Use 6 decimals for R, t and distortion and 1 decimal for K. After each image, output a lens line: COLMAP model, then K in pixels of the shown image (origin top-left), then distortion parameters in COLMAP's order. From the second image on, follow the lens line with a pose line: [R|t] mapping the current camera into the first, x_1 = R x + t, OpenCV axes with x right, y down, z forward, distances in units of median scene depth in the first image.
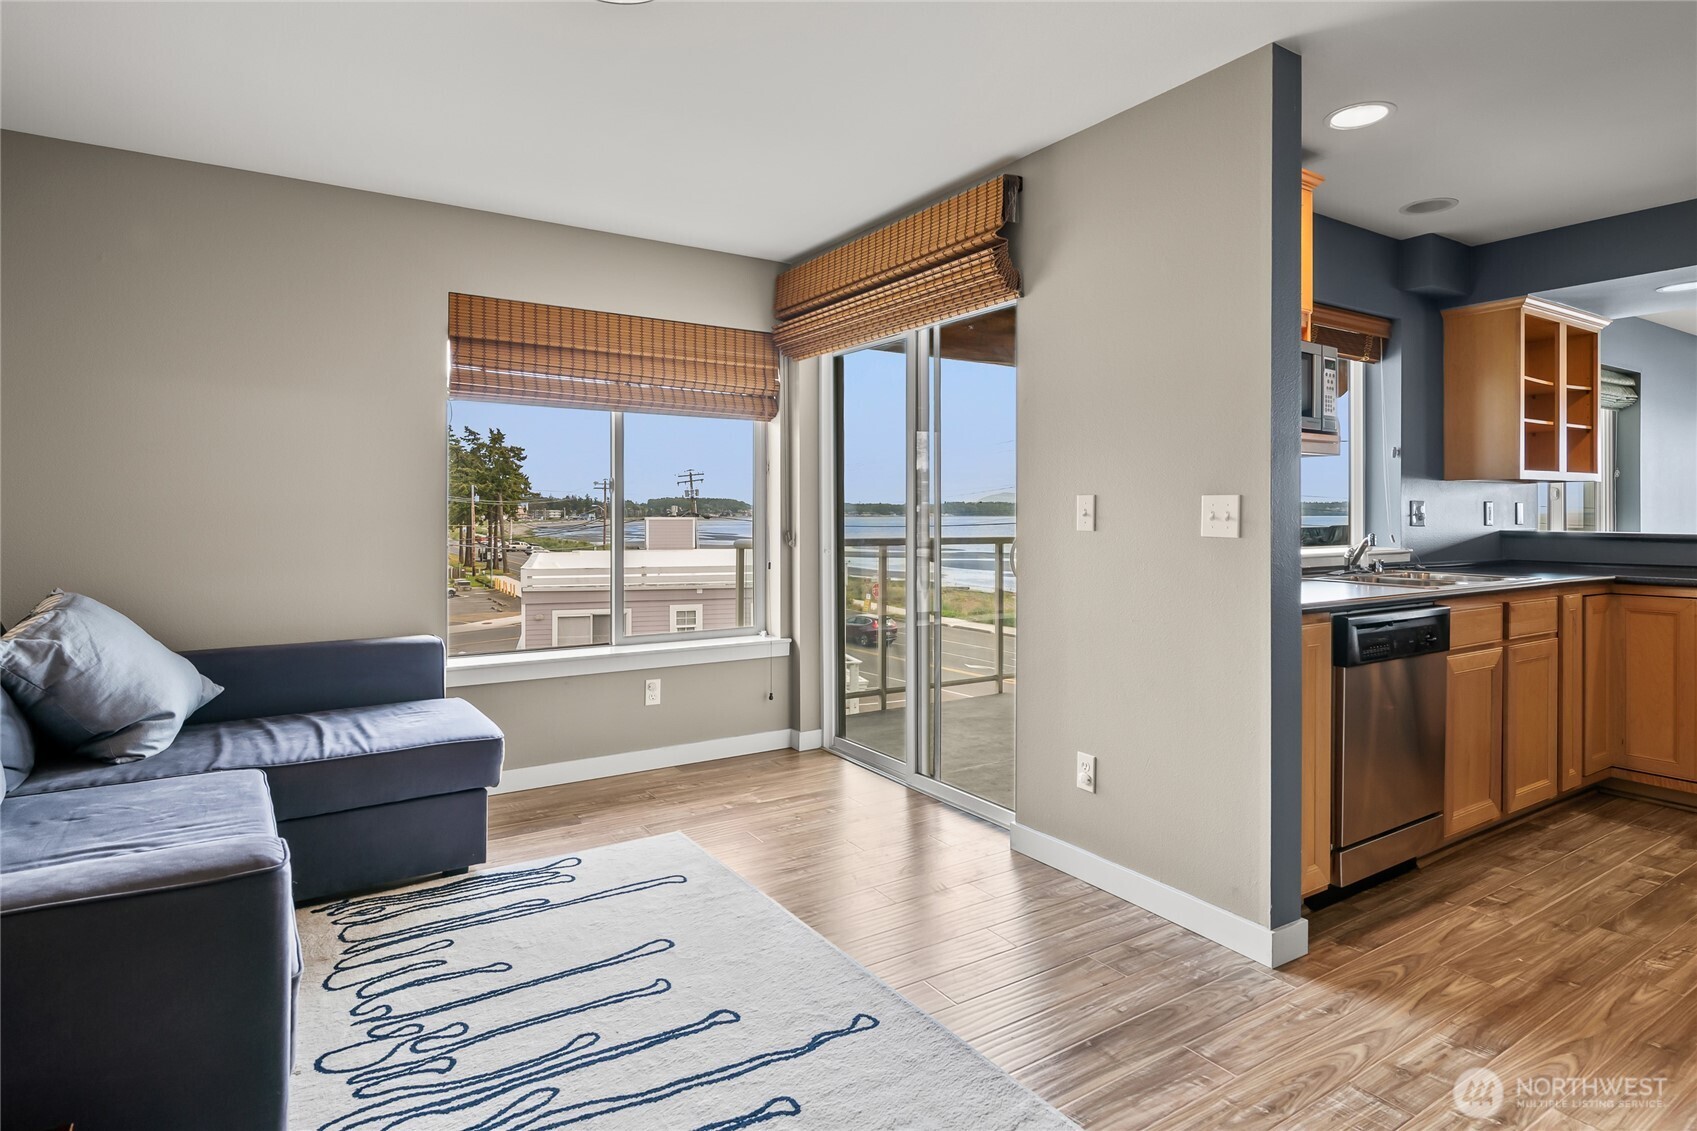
lens RADIAL K [[897.8, 0, 887.6], [0, 897.8, 535.7], [0, 0, 1]] dist [0.004707, -0.003775]
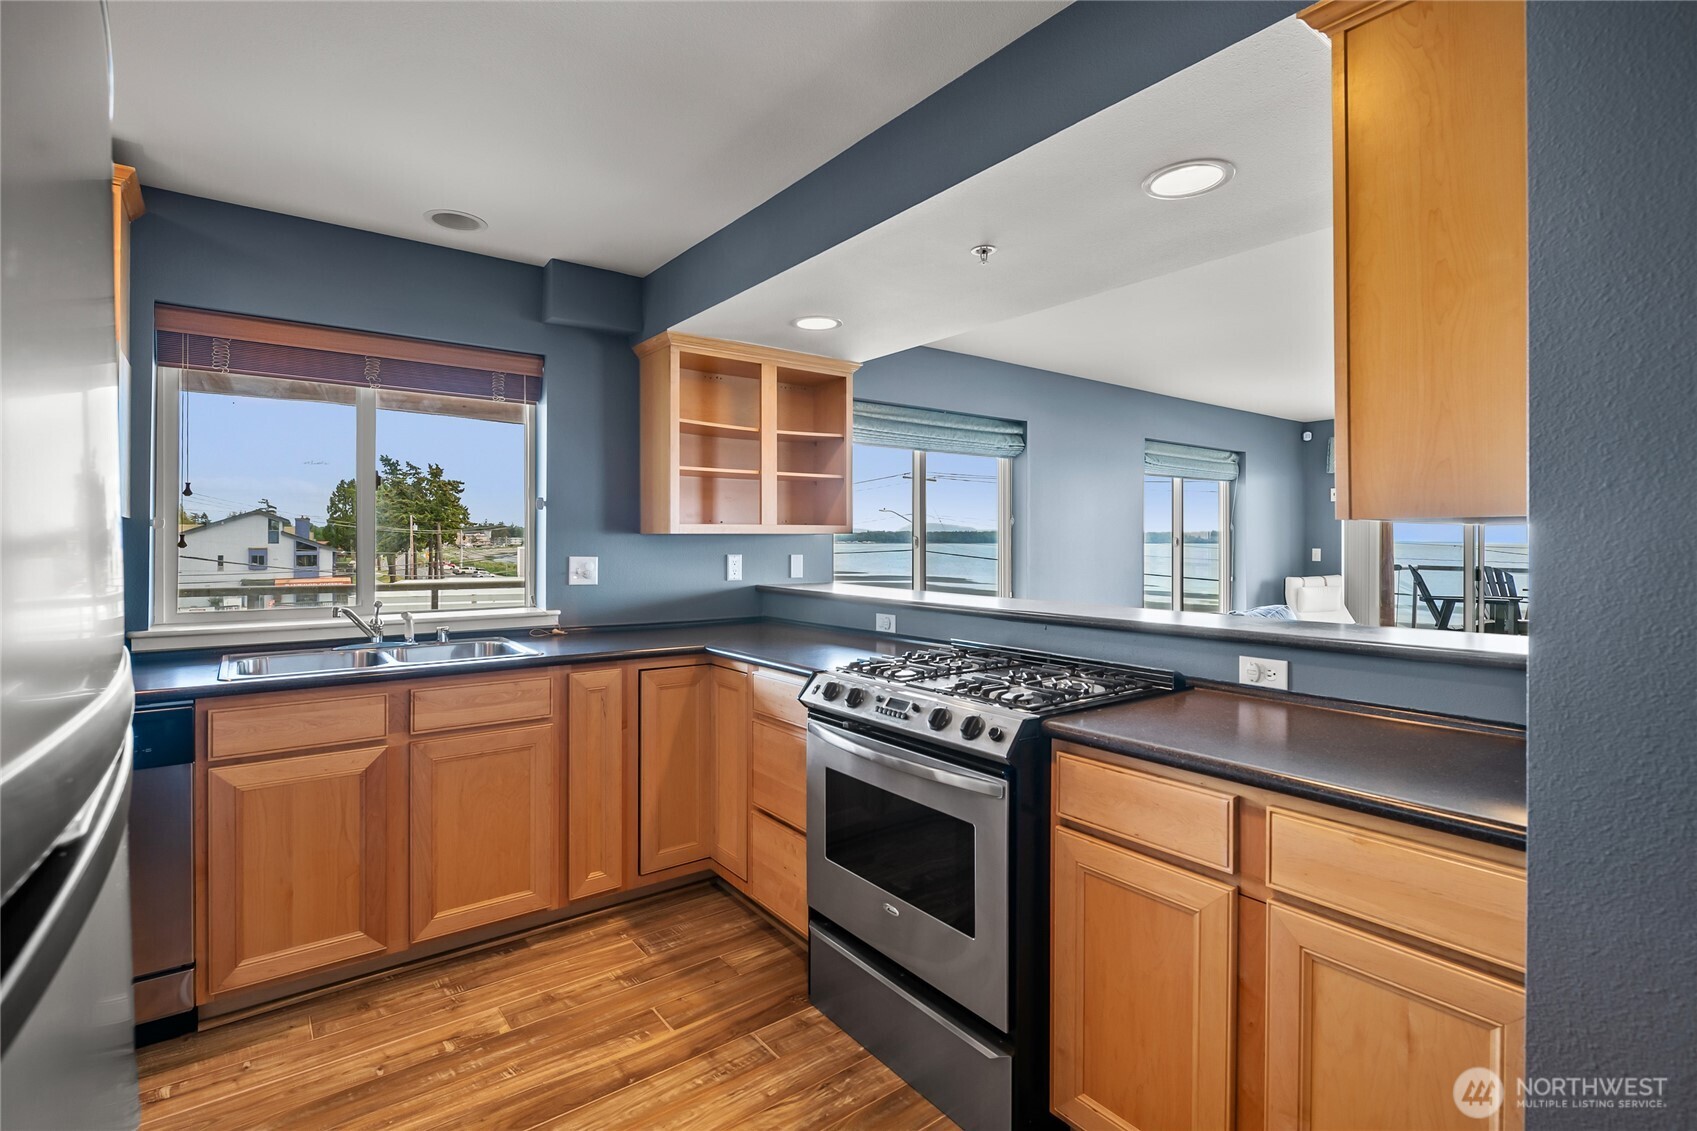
lens RADIAL K [[793.7, 0, 854.0], [0, 793.7, 552.3], [0, 0, 1]] dist [-0.006397, -0.001077]
pose [[0.997152, 0.000597, 0.075416, 0.864842], [0.000287, 0.999931, -0.011716, -0.036050], [-0.075418, 0.011704, 0.997083, 0.197039]]
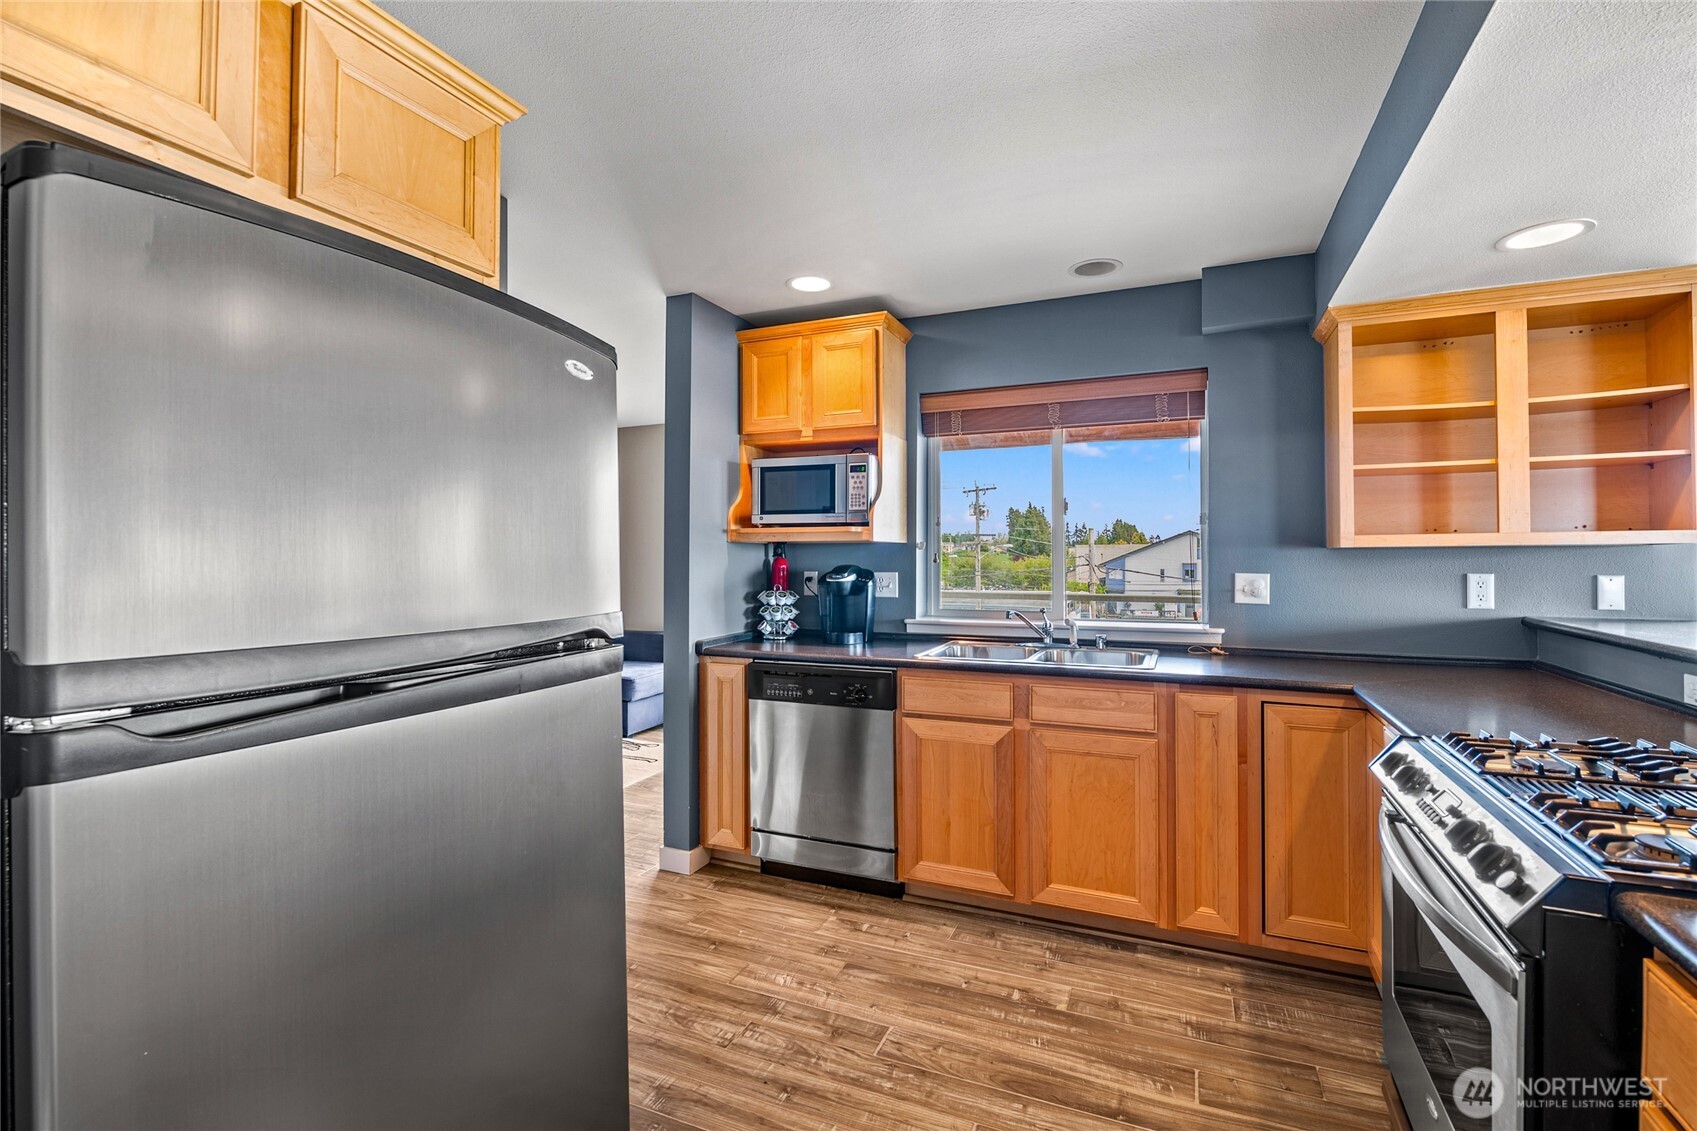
lens RADIAL K [[769.9, 0, 846.3], [0, 769.9, 561.8], [0, 0, 1]] dist [-0.000696, -0.000593]
pose [[0.546987, 0.002504, -0.837137, 1.059900], [-0.018081, 0.999798, -0.008823, -0.039035], [0.836946, 0.019962, 0.546922, 0.306160]]
